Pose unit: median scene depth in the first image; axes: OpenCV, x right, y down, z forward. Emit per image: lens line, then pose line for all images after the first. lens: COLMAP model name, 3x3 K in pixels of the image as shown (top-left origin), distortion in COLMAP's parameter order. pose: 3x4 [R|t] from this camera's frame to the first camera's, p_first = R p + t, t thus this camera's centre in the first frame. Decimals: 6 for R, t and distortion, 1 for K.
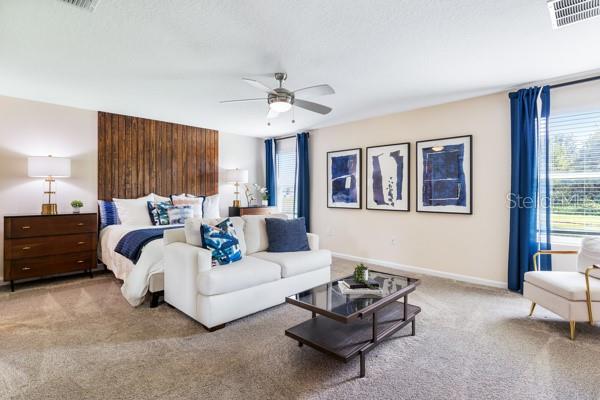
lens RADIAL K [[297.1, 0, 300.7], [0, 297.1, 193.6], [0, 0, 1]] dist [-0.000761, -0.000269]
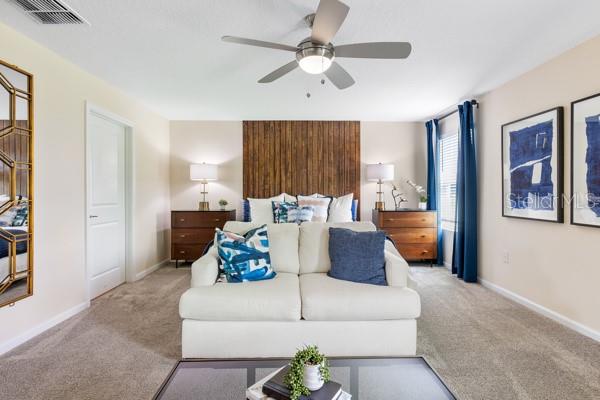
lens RADIAL K [[297.1, 0, 300.7], [0, 297.1, 193.6], [0, 0, 1]] dist [-0.000761, -0.000269]
pose [[0.718276, -0.000293, -0.695758, 0.237825], [0.000423, 1.000000, 0.000016, -0.000074], [0.695758, -0.000306, 0.718276, 0.306505]]
